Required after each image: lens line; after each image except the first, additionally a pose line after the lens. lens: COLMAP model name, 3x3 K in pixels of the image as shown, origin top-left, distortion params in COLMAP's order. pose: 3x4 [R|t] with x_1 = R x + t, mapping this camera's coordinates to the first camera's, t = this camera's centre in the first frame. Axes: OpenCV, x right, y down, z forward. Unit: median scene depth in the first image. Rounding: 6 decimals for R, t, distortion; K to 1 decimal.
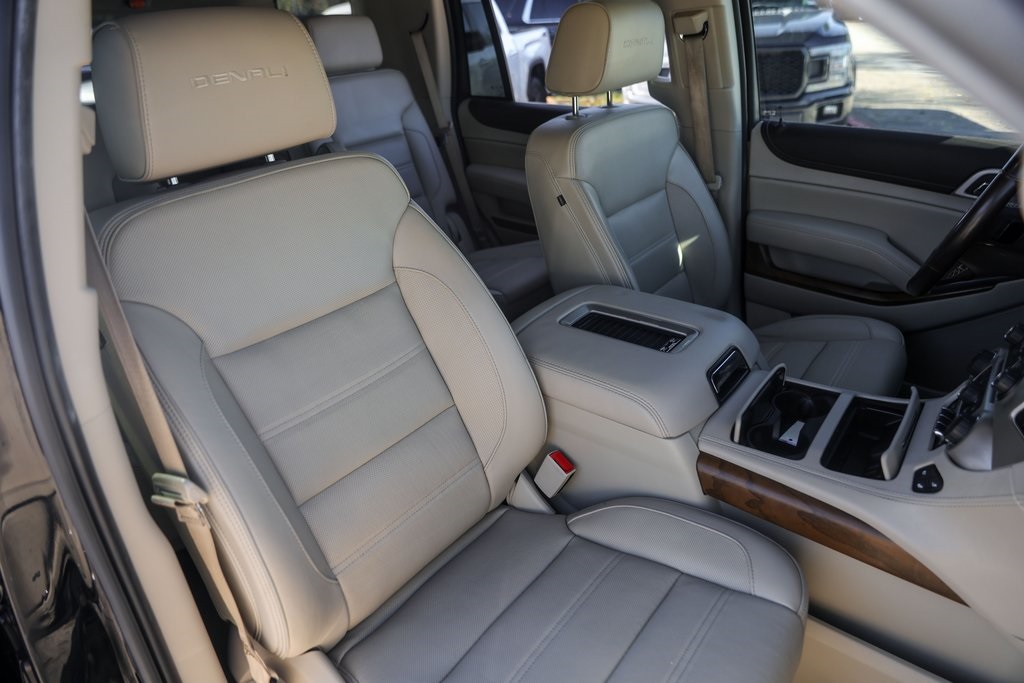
lens RADIAL K [[679.8, 0, 516.5], [0, 679.8, 337.9], [0, 0, 1]] dist [-0.018510, 0.007612]
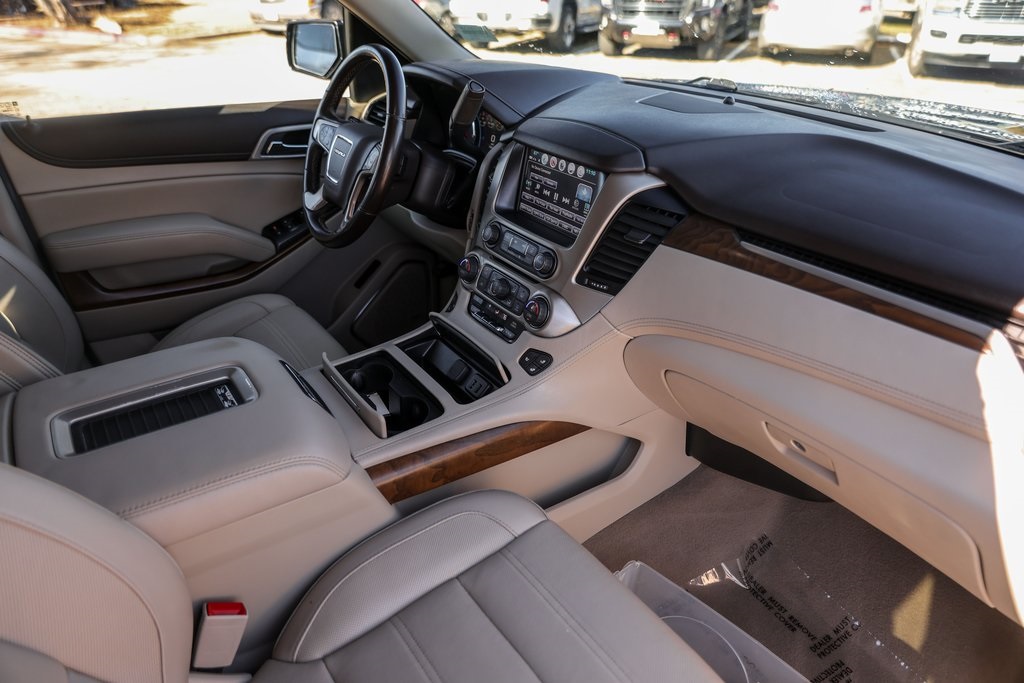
lens RADIAL K [[679.8, 0, 509.9], [0, 679.8, 334.0], [0, 0, 1]] dist [-0.018510, 0.007612]
pose [[0.313035, -0.410114, 0.856631, -0.356631], [0.403827, 0.873842, 0.270785, -0.150524], [-0.859612, 0.261166, 0.439158, 0.406587]]
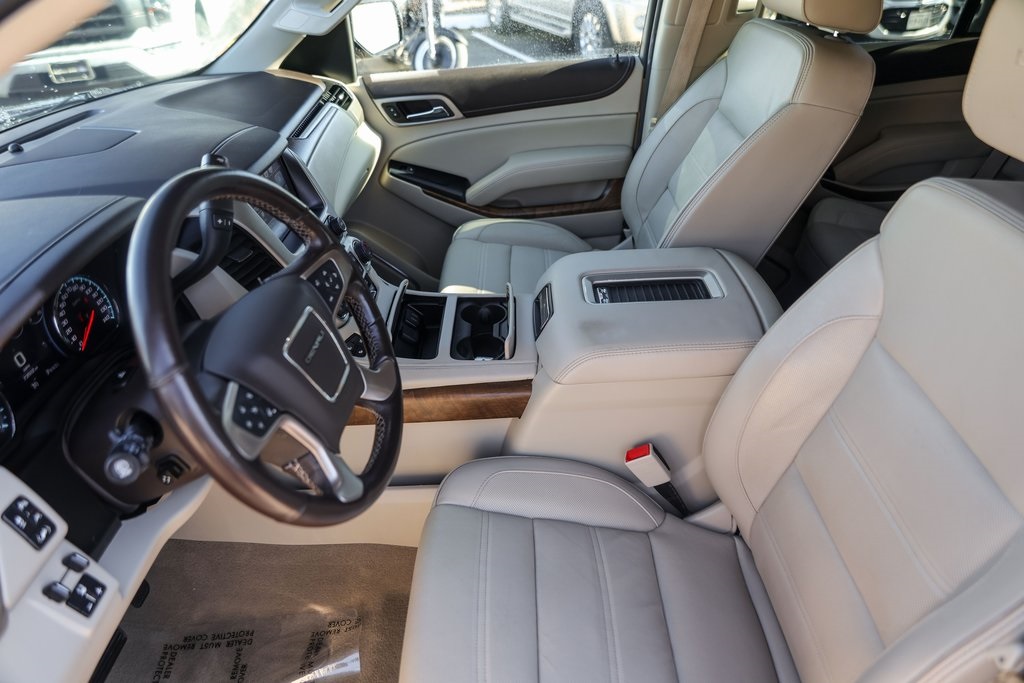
lens RADIAL K [[679.8, 0, 511.9], [0, 679.8, 331.2], [0, 0, 1]] dist [-0.018510, 0.007612]
pose [[-0.796110, 0.387516, -0.464801, 0.949427], [-0.189713, 0.569534, 0.799775, -0.855491], [0.574645, 0.724888, -0.379895, 1.541385]]
